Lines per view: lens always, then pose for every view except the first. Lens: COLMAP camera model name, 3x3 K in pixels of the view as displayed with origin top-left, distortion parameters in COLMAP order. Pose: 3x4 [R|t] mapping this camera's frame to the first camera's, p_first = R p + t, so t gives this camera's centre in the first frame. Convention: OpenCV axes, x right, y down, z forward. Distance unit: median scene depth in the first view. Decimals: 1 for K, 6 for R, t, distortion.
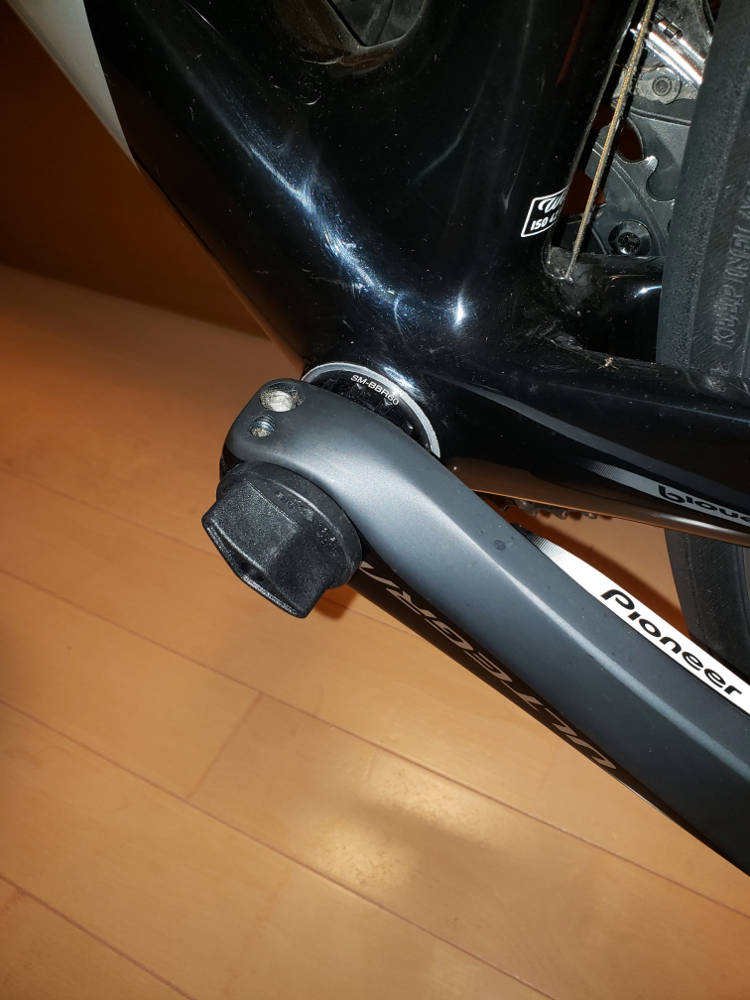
lens RADIAL K [[788.9, 0, 375.0], [0, 788.9, 500.0], [0, 0, 1]] dist [0.010852, 0.016002]
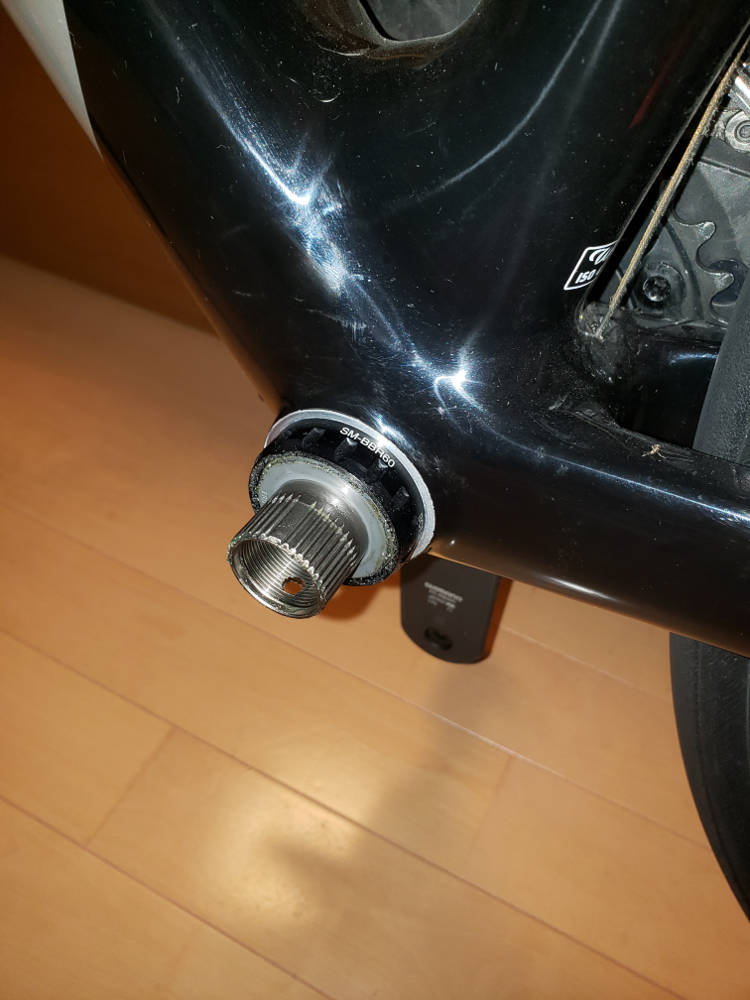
lens RADIAL K [[811.0, 0, 368.1], [0, 811.0, 512.0], [0, 0, 1]] dist [0.001352, 0.001235]
pose [[0.992846, 0.076542, 0.091642, -0.074960], [-0.077740, 0.996928, 0.009563, -0.080422], [-0.090628, -0.016618, 0.995746, 0.140290]]
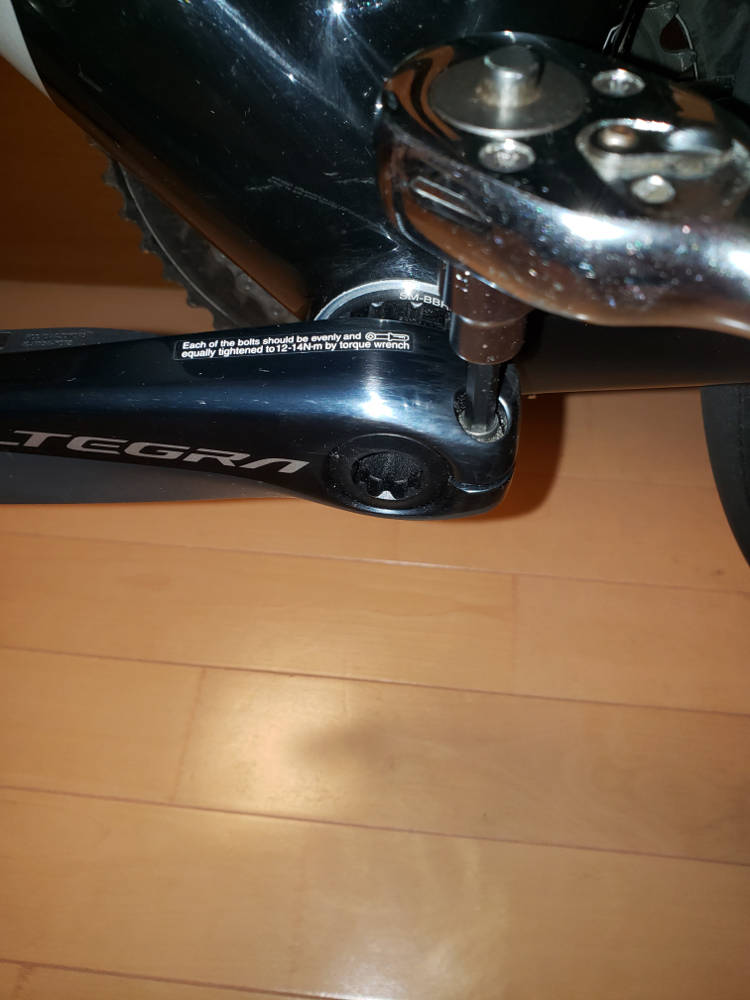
lens RADIAL K [[804.9, 0, 375.0], [0, 804.9, 500.0], [0, 0, 1]] dist [0.006896, 0.003353]
pose [[0.934549, -0.279583, 0.220117, -0.305464], [0.250884, 0.956390, 0.149587, -0.085787], [-0.252340, -0.084572, 0.963936, 0.180291]]
